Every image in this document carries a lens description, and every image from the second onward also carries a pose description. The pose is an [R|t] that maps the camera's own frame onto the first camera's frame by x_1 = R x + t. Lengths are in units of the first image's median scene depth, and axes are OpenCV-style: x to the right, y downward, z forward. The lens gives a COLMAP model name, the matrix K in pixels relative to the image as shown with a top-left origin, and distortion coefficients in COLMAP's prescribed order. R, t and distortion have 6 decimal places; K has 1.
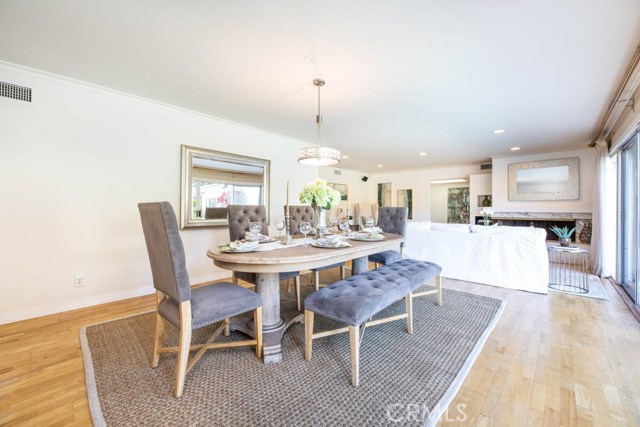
lens RADIAL K [[259.0, 0, 320.1], [0, 259.0, 209.5], [0, 0, 1]] dist [-0.000956, -0.000899]
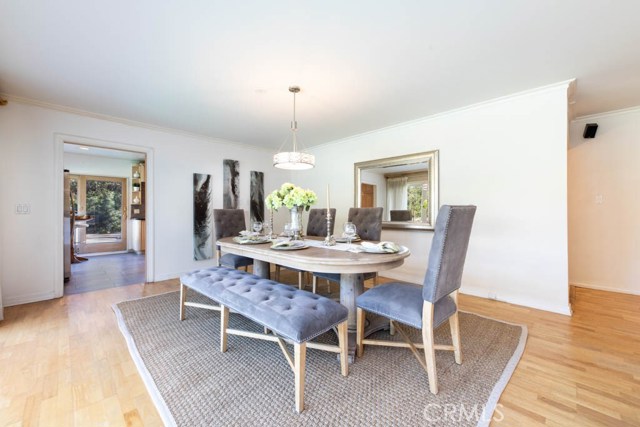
lens RADIAL K [[259.0, 0, 321.6], [0, 259.0, 212.3], [0, 0, 1]] dist [-0.000956, -0.000899]
pose [[-0.033601, -0.006039, -0.999417, 1.001408], [0.000368, 0.999982, -0.006054, 0.008728], [0.999435, -0.000571, -0.033598, 1.119480]]
